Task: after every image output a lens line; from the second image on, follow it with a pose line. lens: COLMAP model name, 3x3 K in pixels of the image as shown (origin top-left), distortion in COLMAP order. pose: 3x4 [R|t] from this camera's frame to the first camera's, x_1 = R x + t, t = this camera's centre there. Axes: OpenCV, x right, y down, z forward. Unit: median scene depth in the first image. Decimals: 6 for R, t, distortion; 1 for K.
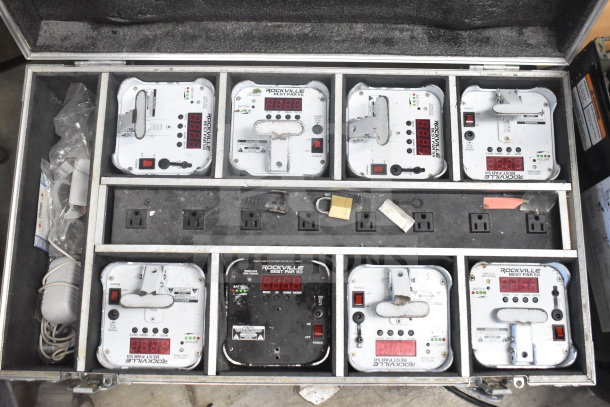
lens RADIAL K [[648.9, 0, 305.0], [0, 648.9, 203.5], [0, 0, 1]] dist [-0.061701, -0.020361]
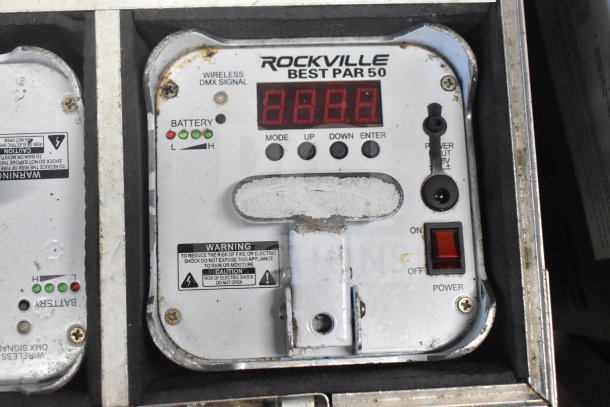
lens RADIAL K [[876.0, 0, 305.0], [0, 876.0, 203.5], [0, 0, 1]] dist [-0.014721, -0.000503]
pose [[0.997407, -0.050850, 0.050924, 0.307004], [0.045219, 0.993317, 0.106195, 0.131057], [-0.055984, -0.103617, 0.993040, 0.578525]]
